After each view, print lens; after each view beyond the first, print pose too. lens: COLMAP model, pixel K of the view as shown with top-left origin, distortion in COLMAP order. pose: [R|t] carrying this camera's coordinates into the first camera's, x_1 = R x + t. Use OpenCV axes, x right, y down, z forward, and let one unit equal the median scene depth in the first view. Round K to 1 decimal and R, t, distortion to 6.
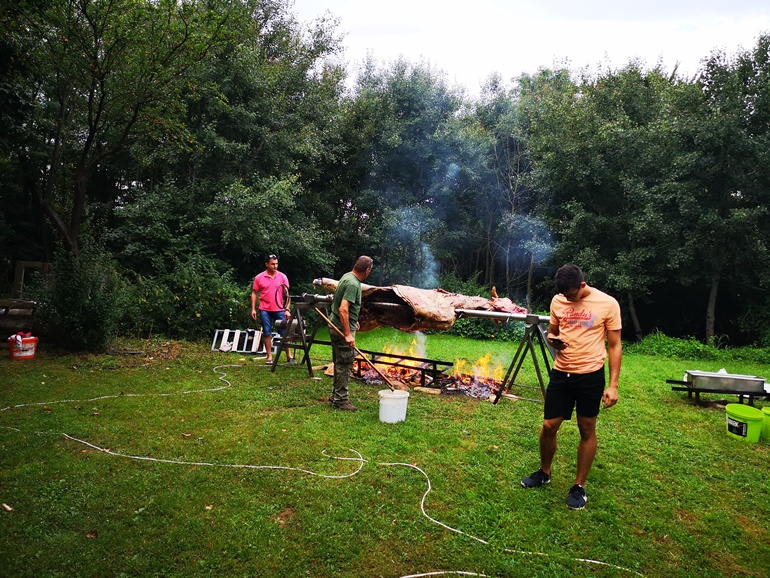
lens RADIAL K [[593.8, 0, 382.4], [0, 593.8, 287.7], [0, 0, 1]] dist [0.045670, -0.024592]
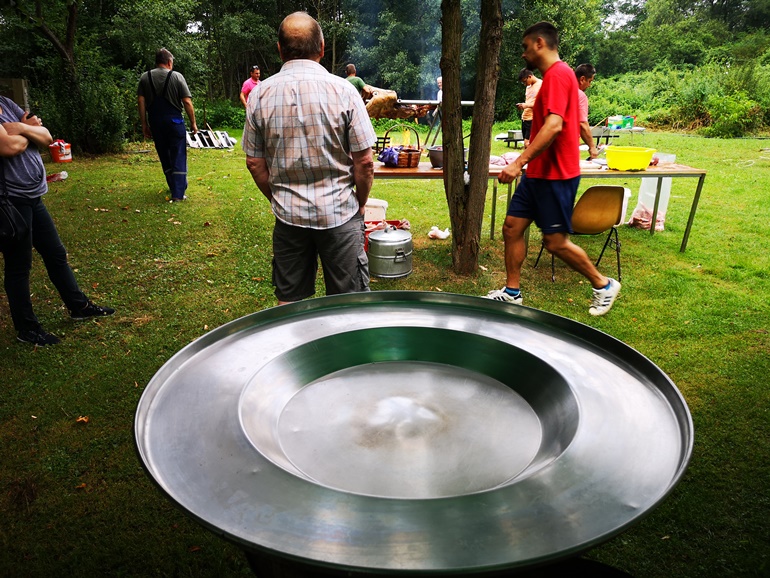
lens RADIAL K [[593.8, 0, 384.2], [0, 593.8, 291.1], [0, 0, 1]] dist [0.045670, -0.024592]
pose [[0.892133, -0.185756, 0.411817, -0.396423], [0.046292, 0.944347, 0.325678, -0.001658], [-0.449395, -0.271484, 0.851082, -0.284735]]
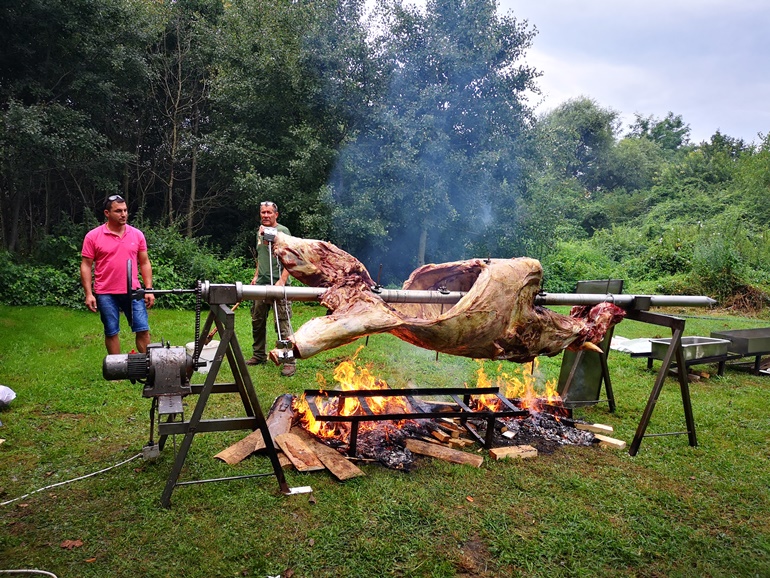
lens RADIAL K [[593.8, 0, 384.9], [0, 593.8, 288.2], [0, 0, 1]] dist [0.045670, -0.024592]
pose [[0.717762, -0.084821, 0.691103, -0.220221], [0.010693, 0.993778, 0.110863, -0.020080], [-0.696207, -0.072183, 0.714203, 0.432766]]
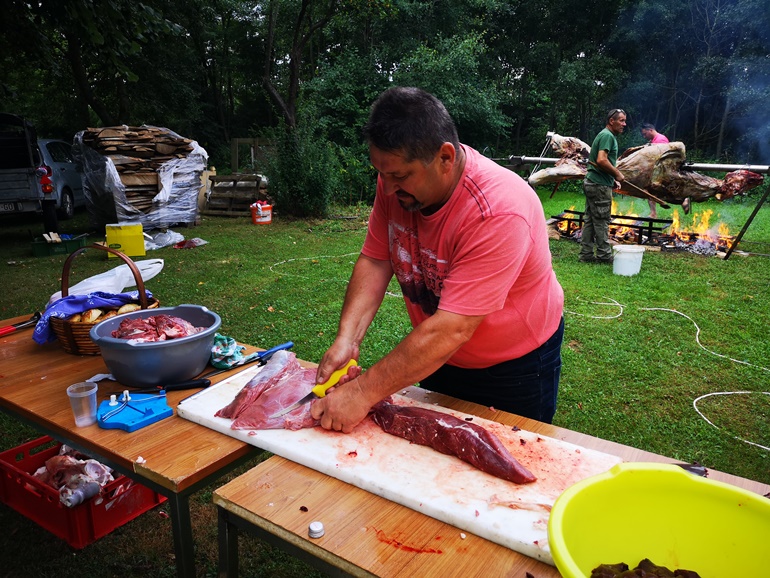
lens RADIAL K [[593.8, 0, 379.7], [0, 593.8, 289.5], [0, 0, 1]] dist [0.045670, -0.024592]
pose [[0.974225, 0.008182, -0.225428, -0.082474], [0.040991, 0.976282, 0.212586, 0.004825], [0.221821, -0.216347, 0.950784, -0.047495]]
